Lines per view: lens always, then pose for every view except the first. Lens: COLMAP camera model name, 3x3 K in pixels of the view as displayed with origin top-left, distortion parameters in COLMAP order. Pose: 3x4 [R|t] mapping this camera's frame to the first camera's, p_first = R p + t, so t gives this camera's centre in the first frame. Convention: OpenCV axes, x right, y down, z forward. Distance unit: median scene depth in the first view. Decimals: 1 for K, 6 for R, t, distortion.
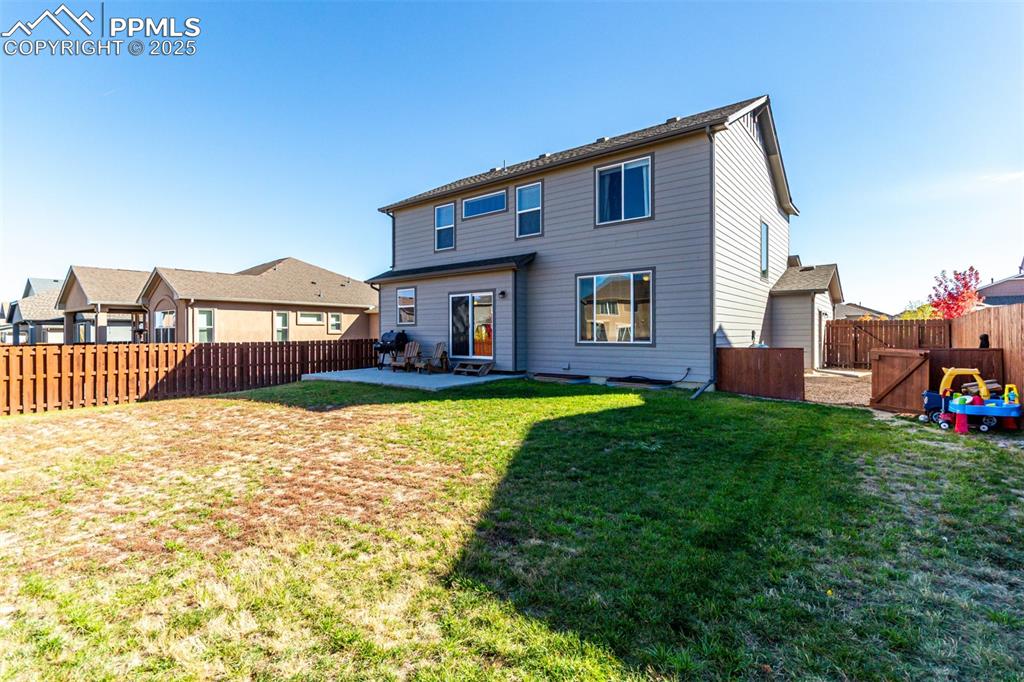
lens RADIAL K [[485.2, 0, 512.0], [0, 485.2, 341.0], [0, 0, 1]] dist [-0.000255, 0.000035]
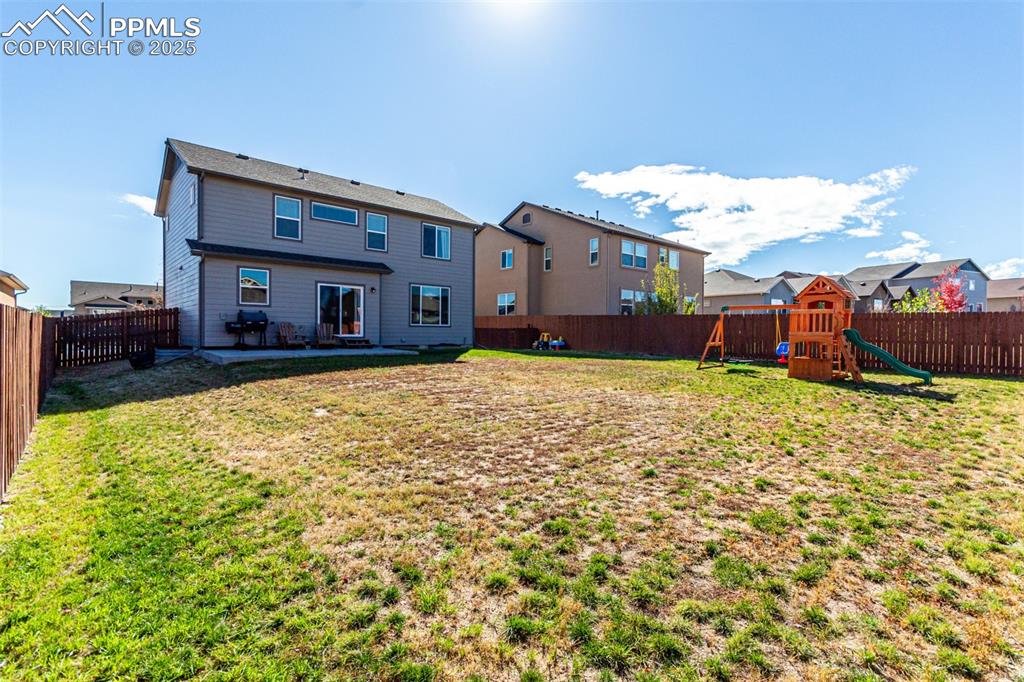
lens RADIAL K [[468.2, 0, 511.0], [0, 468.2, 333.4], [0, 0, 1]] dist [0.000491, 0.000247]
pose [[0.166120, 0.001685, 0.986104, -1.084846], [0.005944, 0.999979, -0.002710, 0.030153], [-0.986088, 0.006312, 0.166107, 0.328943]]
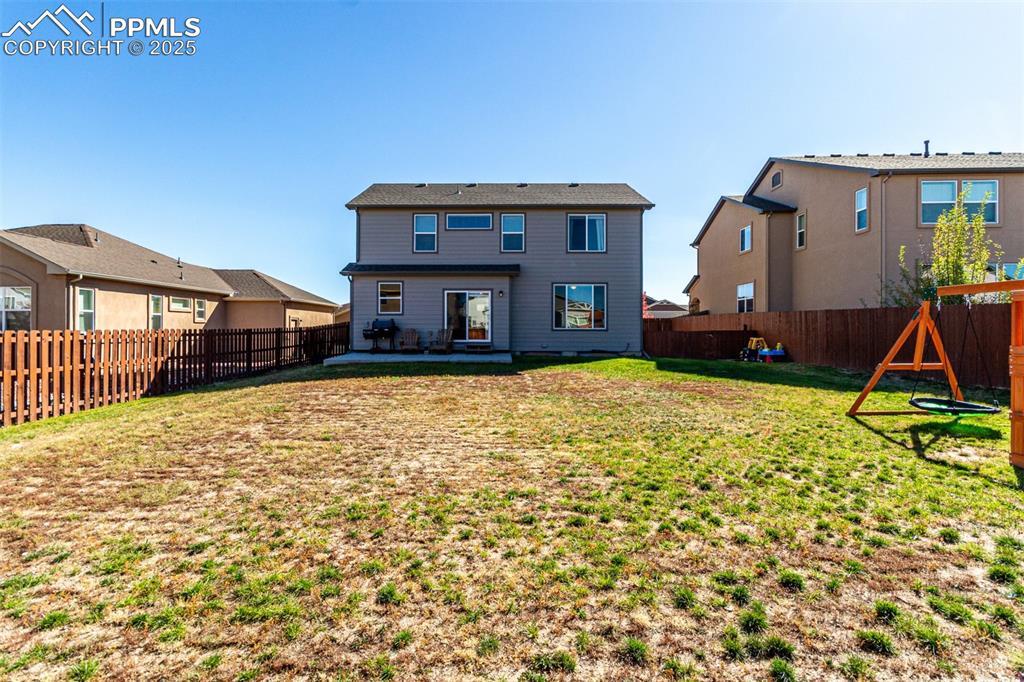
lens RADIAL K [[468.2, 0, 511.0], [0, 468.2, 333.4], [0, 0, 1]] dist [0.000491, 0.000247]
pose [[0.789530, -0.001337, 0.613710, -0.674462], [0.005353, 0.999975, -0.004709, 0.018285], [-0.613688, 0.007004, 0.789518, -0.035968]]
